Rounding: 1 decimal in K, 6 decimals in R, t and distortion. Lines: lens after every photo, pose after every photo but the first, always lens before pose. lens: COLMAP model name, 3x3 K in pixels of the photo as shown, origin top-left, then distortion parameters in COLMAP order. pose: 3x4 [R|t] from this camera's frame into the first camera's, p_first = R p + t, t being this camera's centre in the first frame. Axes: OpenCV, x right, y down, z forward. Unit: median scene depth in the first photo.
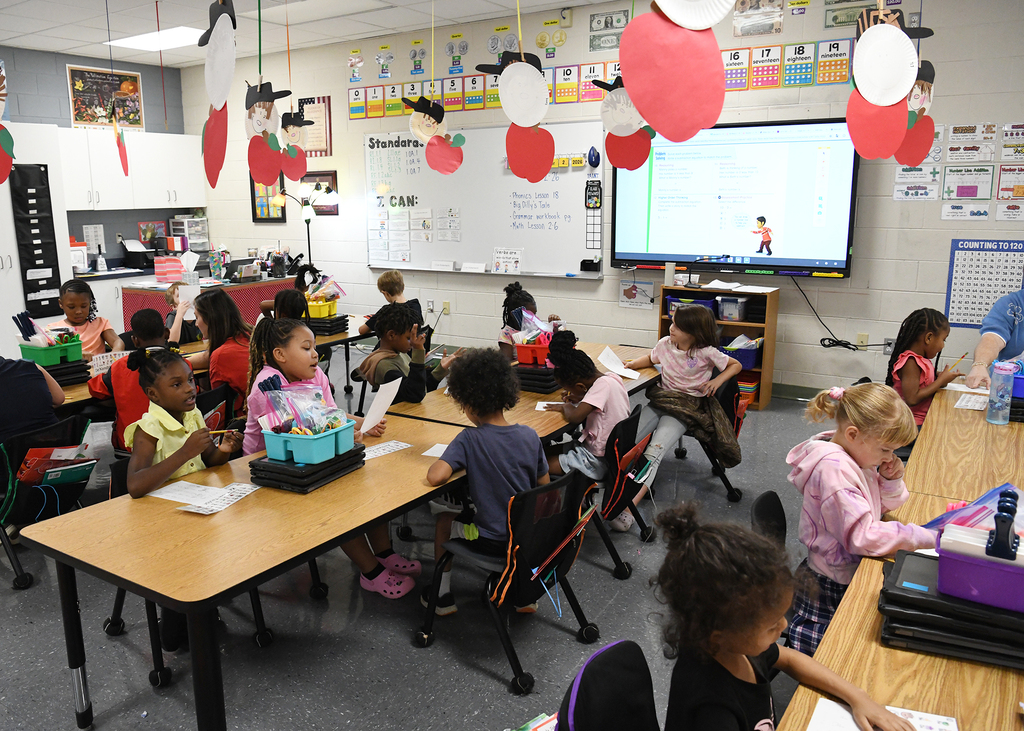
lens RADIAL K [[856.2, 0, 429.4], [0, 856.2, 366.0], [0, 0, 1]] dist [-0.070193, -0.000658]
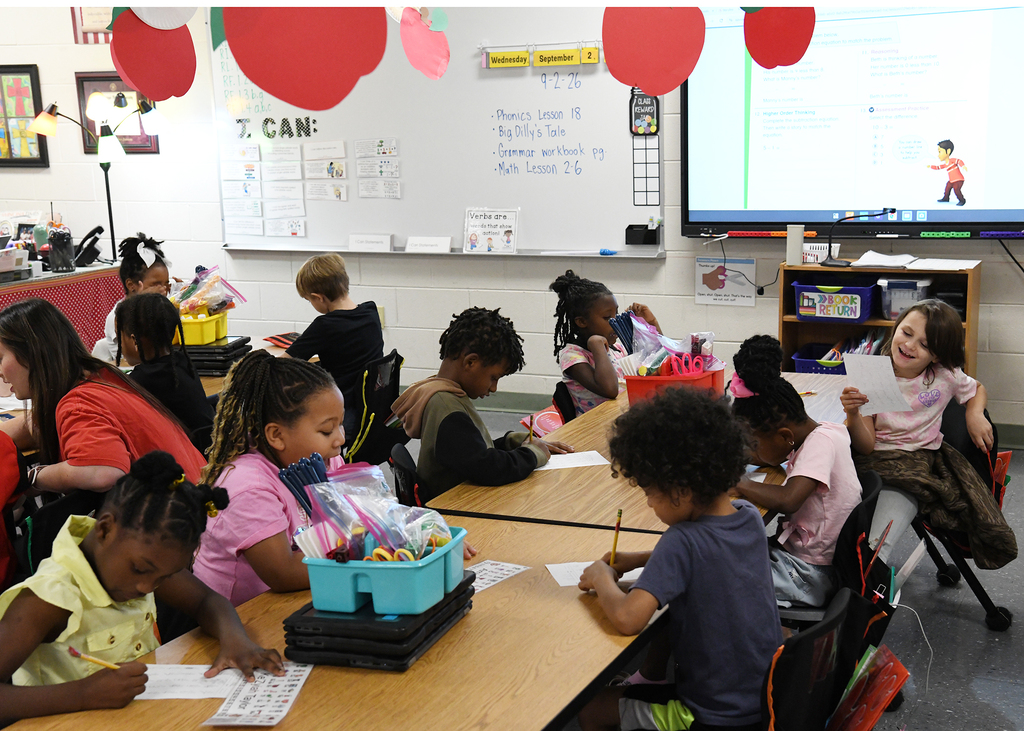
lens RADIAL K [[1509.7, 0, 512.0], [0, 1509.7, 365.5], [0, 0, 1]] dist [0.155908, 0.023648]
pose [[0.980547, -0.044303, 0.191220, -0.115296], [0.050595, 0.998323, -0.028147, -0.005838], [-0.189652, 0.037274, 0.981144, 0.016693]]
